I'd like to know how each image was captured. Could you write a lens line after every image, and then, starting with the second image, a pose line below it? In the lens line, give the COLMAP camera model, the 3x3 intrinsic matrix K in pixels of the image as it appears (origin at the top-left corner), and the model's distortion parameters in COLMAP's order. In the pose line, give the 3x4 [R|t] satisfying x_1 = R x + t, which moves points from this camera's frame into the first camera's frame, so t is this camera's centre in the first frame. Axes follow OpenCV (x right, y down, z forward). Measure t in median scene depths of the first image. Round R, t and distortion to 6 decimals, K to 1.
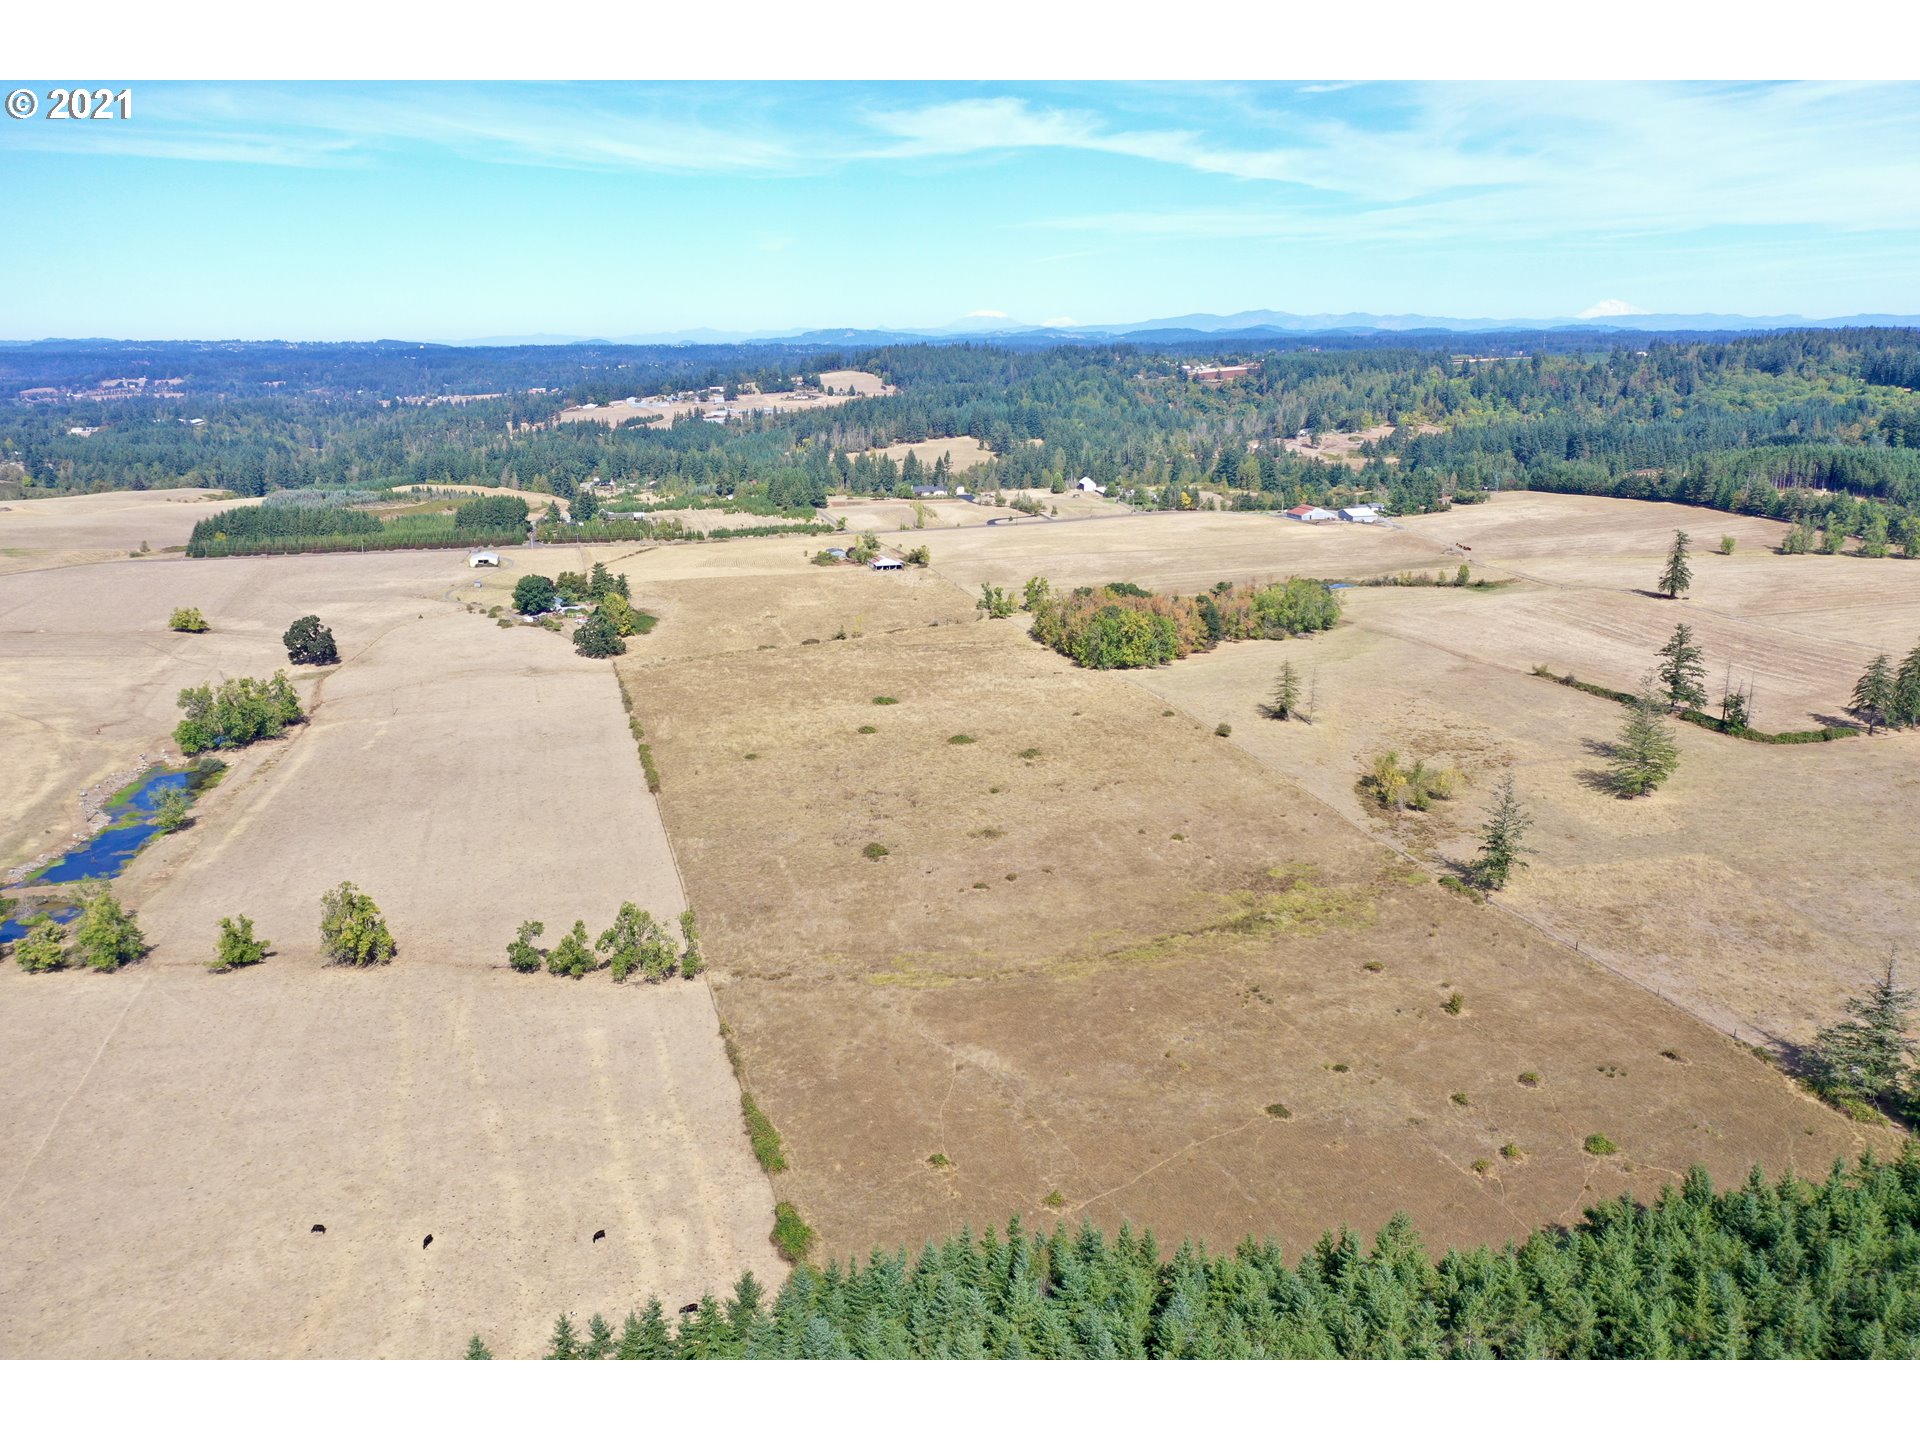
lens RADIAL K [[1507.5, 0, 960.0], [0, 1507.5, 720.0], [0, 0, 1]] dist [-0.003876, -0.003526]
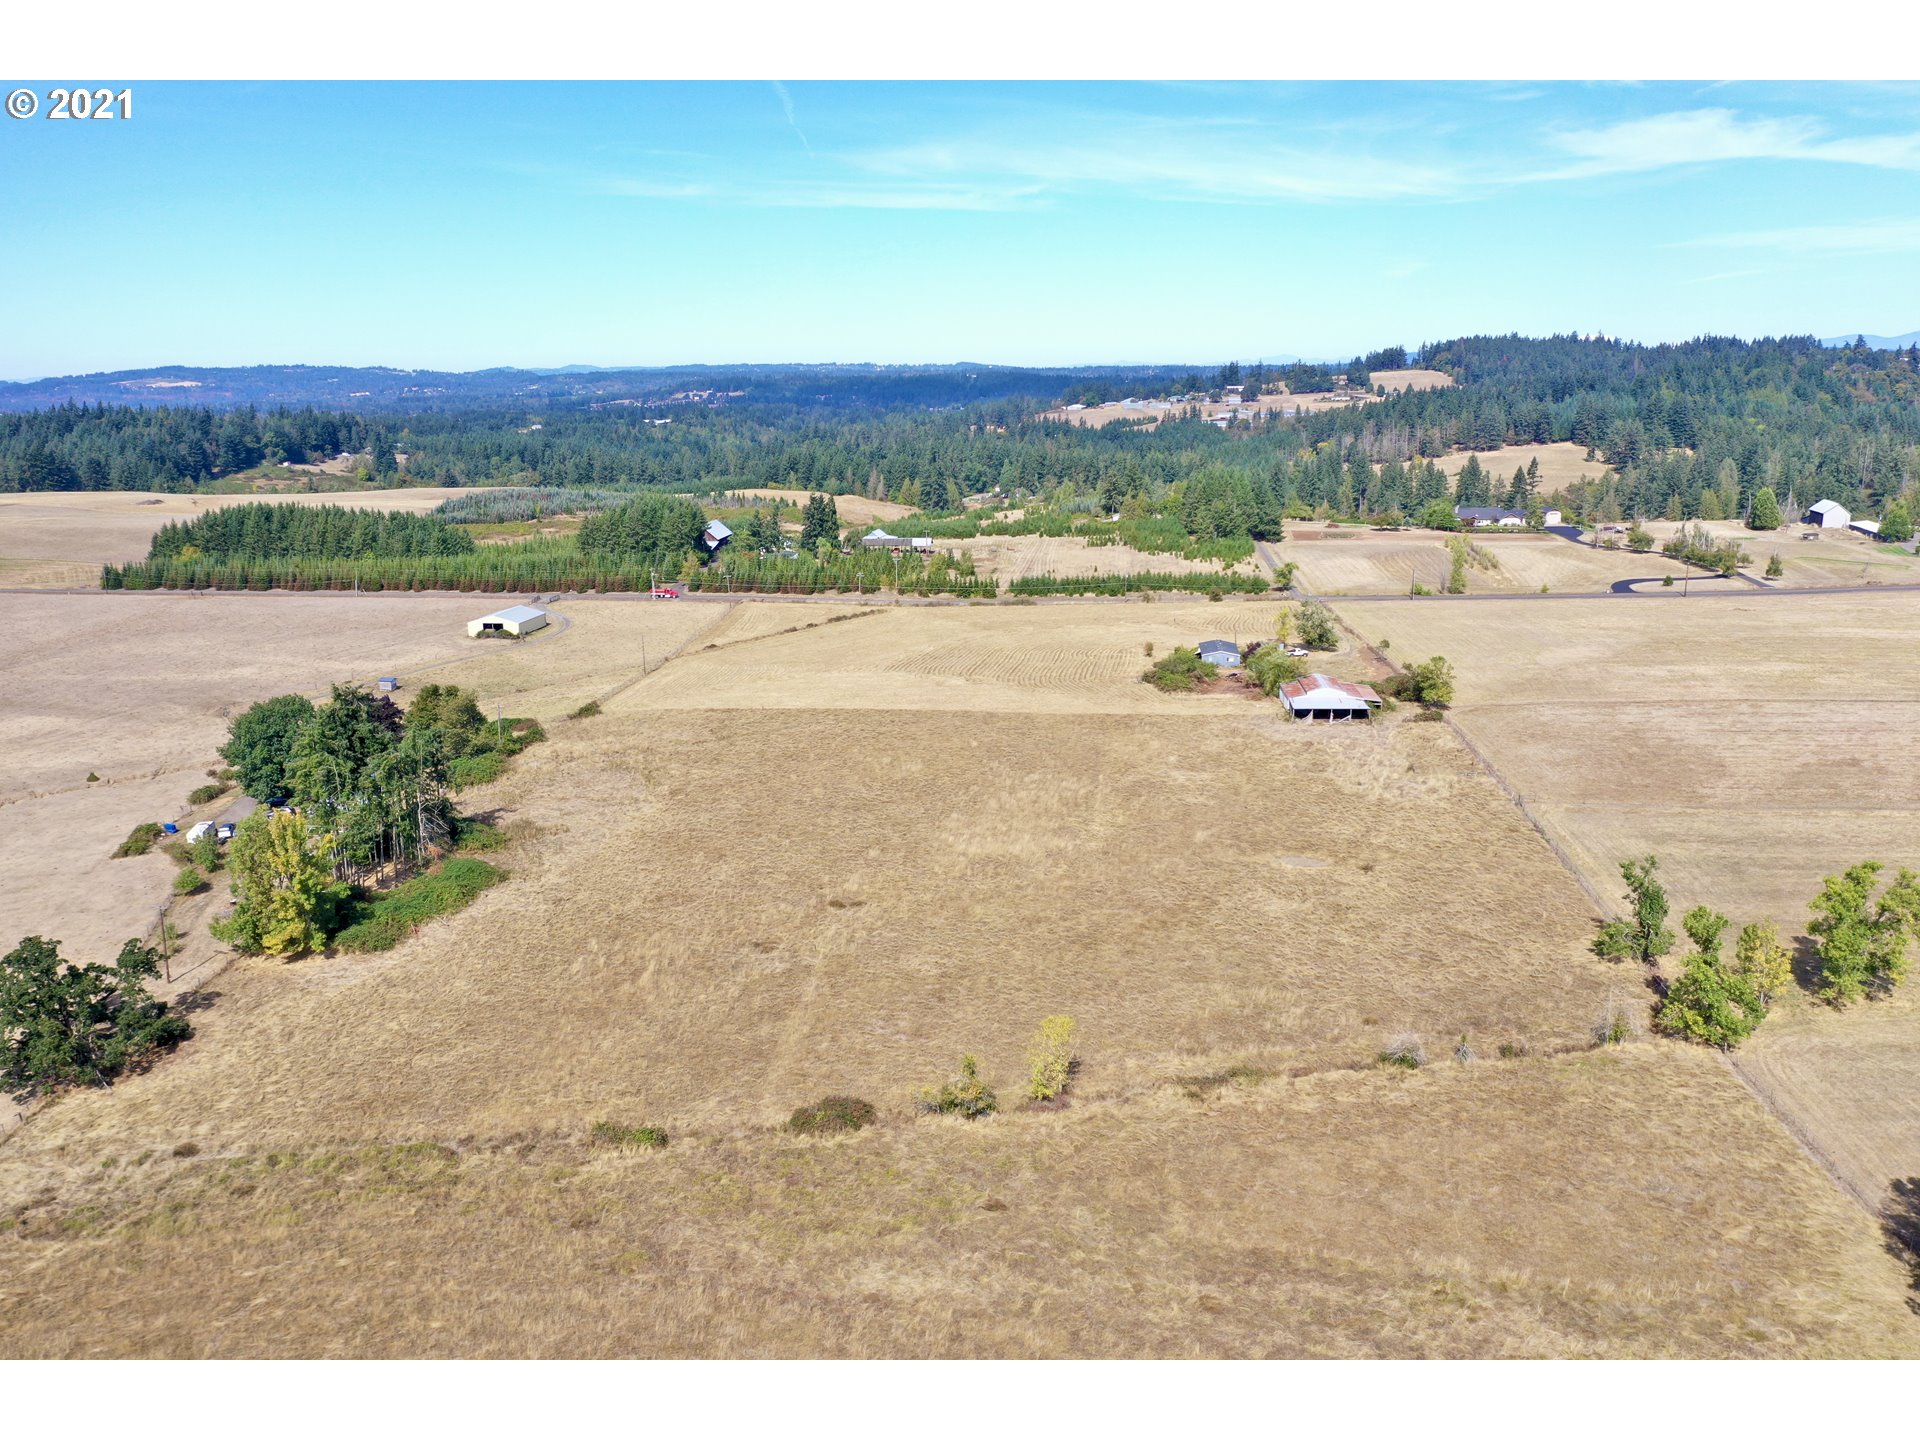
lens RADIAL K [[1507.5, 0, 960.0], [0, 1507.5, 720.0], [0, 0, 1]] dist [-0.003876, -0.003526]
pose [[0.932233, 0.078603, -0.353219, -0.001588], [-0.084786, 0.996397, -0.002041, -0.068505], [0.351786, 0.031851, 0.935538, 0.471571]]
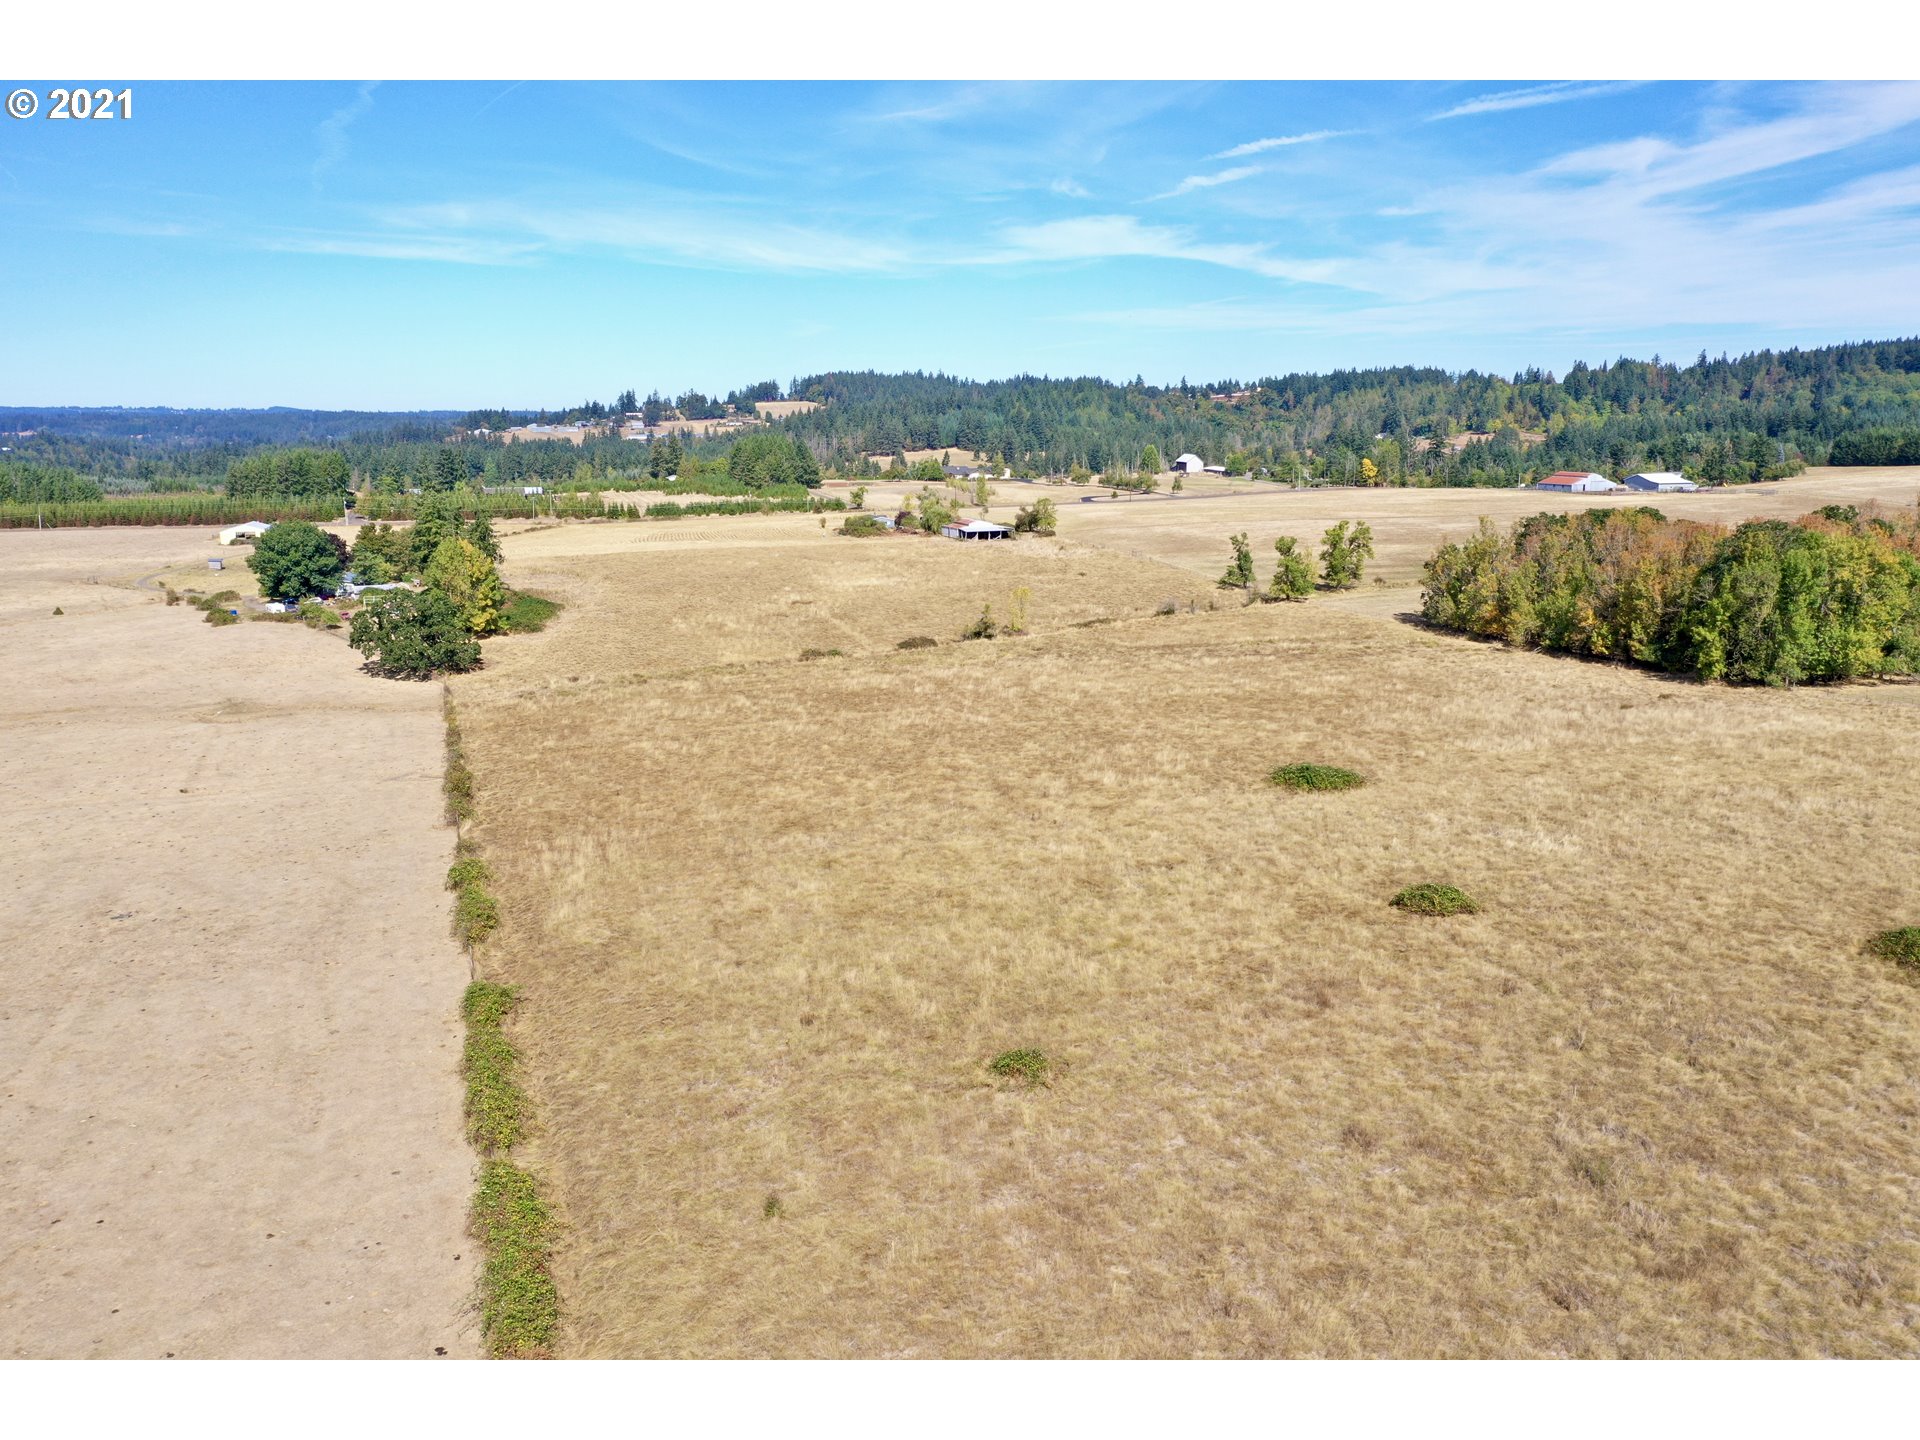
lens RADIAL K [[1507.5, 0, 960.0], [0, 1507.5, 720.0], [0, 0, 1]] dist [-0.003876, -0.003526]
pose [[0.998226, -0.008672, 0.058903, -0.067551], [0.011634, 0.998675, -0.050131, -0.004759], [-0.058391, 0.050727, 0.997004, 0.340882]]
